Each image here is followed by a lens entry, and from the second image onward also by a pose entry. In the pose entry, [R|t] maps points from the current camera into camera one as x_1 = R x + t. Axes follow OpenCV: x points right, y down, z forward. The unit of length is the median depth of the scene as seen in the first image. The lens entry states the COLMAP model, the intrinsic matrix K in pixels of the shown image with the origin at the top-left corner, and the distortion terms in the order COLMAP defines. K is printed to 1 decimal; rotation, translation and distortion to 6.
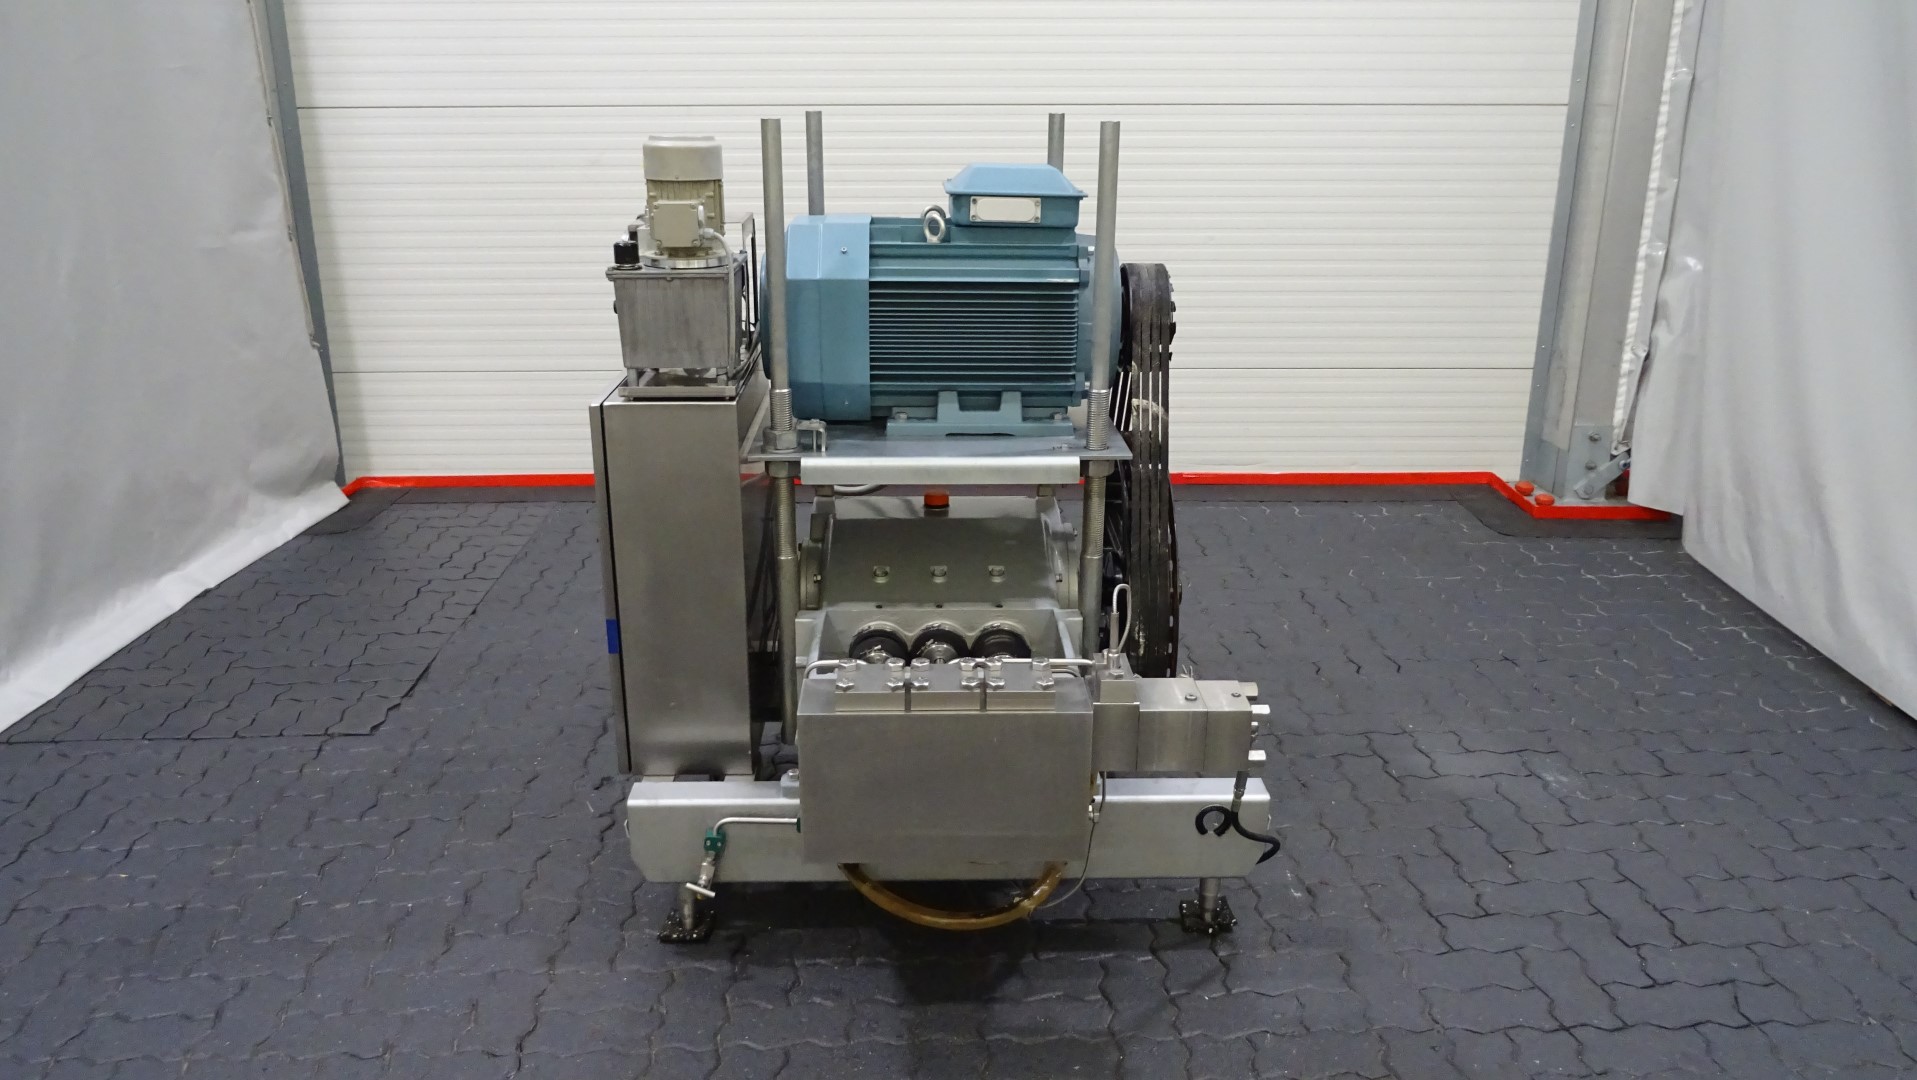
lens RADIAL K [[1460.3, 0, 958.5], [0, 1460.3, 540.0], [0, 0, 1]] dist [0.025148, -0.003777]
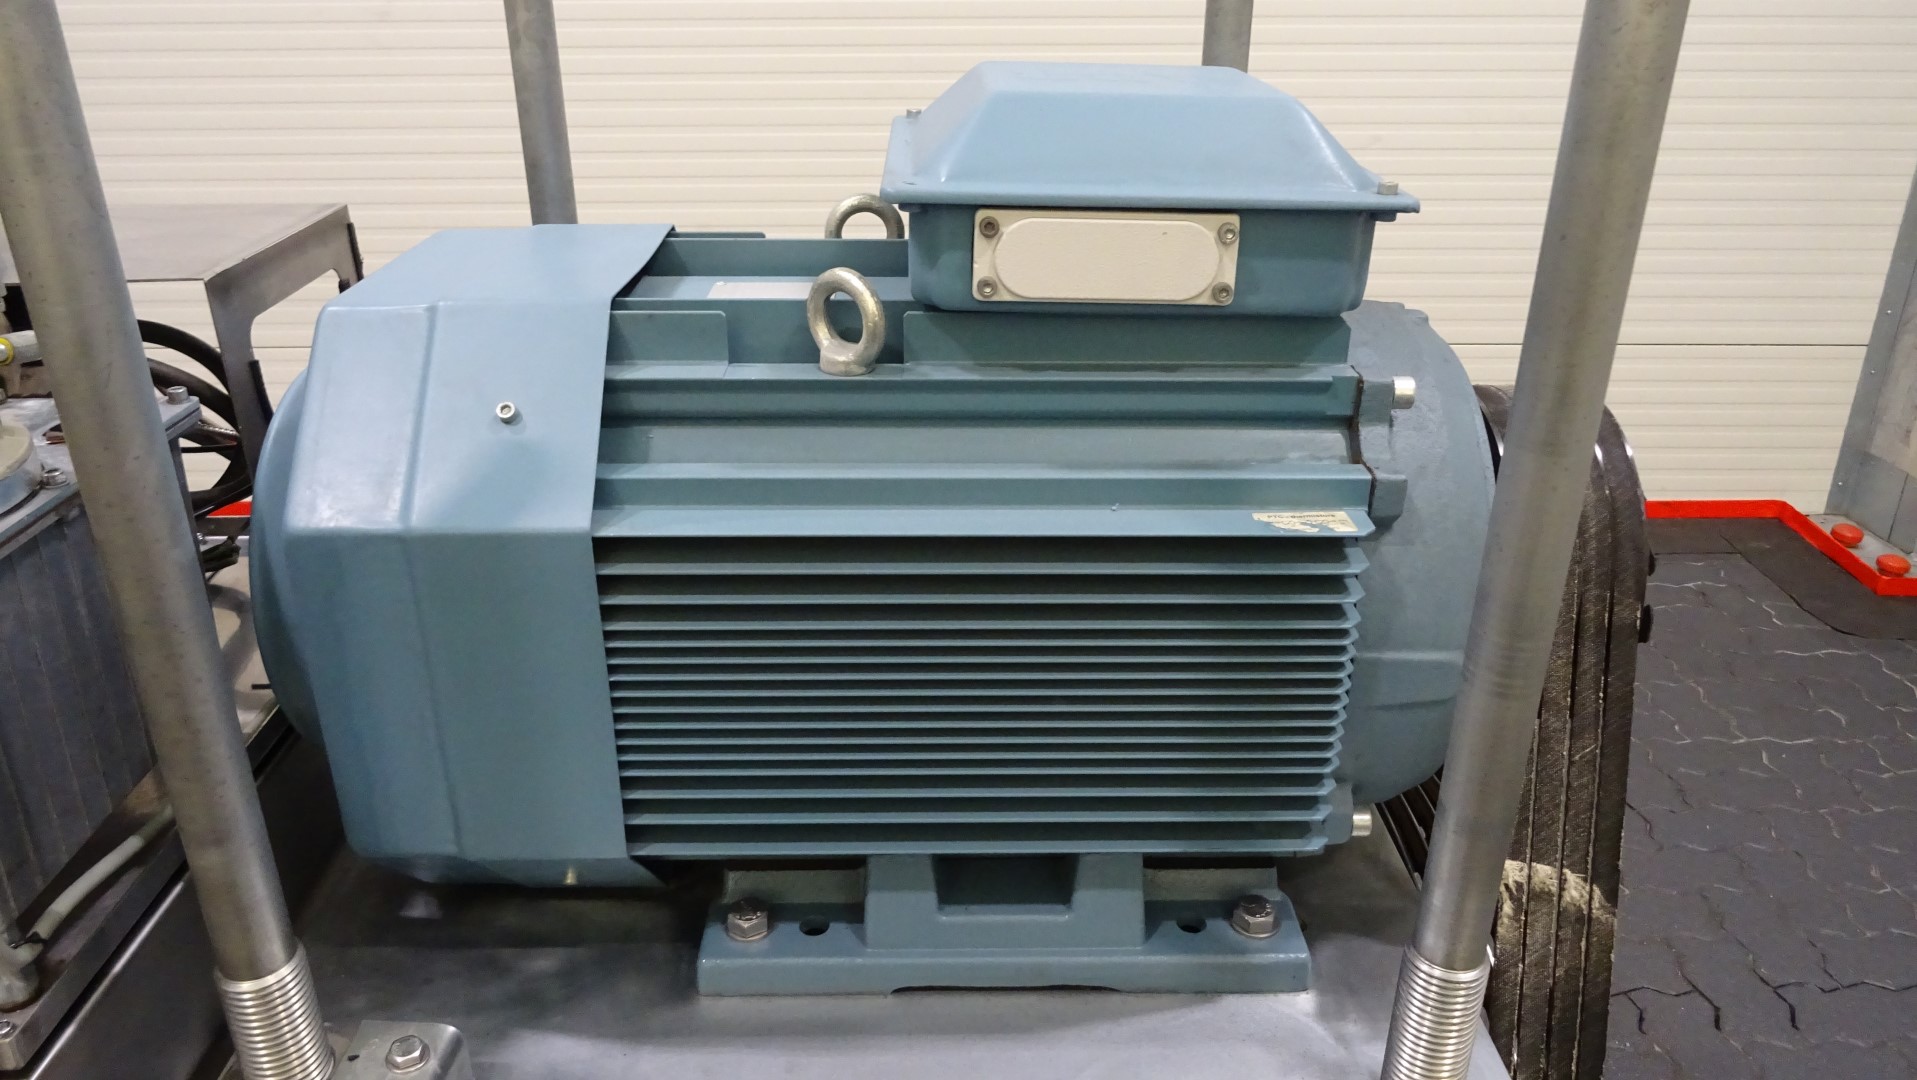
lens RADIAL K [[1460.3, 0, 958.5], [0, 1460.3, 540.0], [0, 0, 1]] dist [0.025148, -0.003777]
pose [[0.999882, 0.005464, -0.014370, 0.009159], [-0.003998, 0.994971, 0.100084, -0.197884], [0.014844, -0.100015, 0.994875, 0.715709]]
